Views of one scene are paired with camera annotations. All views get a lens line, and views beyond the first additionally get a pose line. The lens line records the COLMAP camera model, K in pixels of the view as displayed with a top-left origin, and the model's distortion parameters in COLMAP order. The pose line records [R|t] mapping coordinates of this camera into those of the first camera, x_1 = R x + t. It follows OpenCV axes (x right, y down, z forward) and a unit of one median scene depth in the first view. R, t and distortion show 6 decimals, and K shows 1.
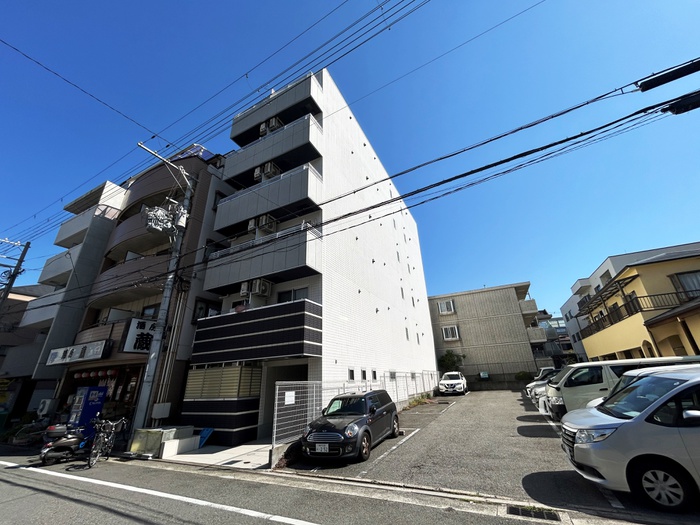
lens RADIAL K [[283.1, 0, 348.8], [0, 283.1, 261.1], [0, 0, 1]] dist [0.003410, -0.001121]
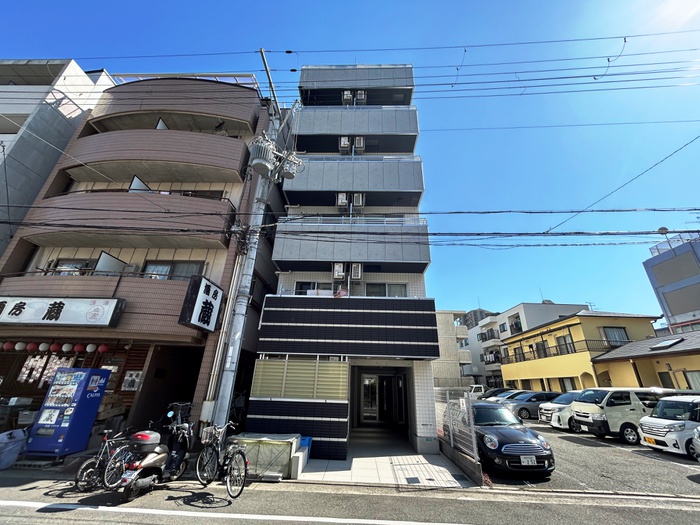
lens RADIAL K [[283.1, 0, 349.9], [0, 283.1, 261.1], [0, 0, 1]] dist [0.003410, -0.001121]
pose [[0.900318, 0.233367, 0.367378, -0.653496], [-0.228082, 0.971888, -0.058415, 0.111304], [-0.370682, -0.031200, 0.928235, 0.199808]]
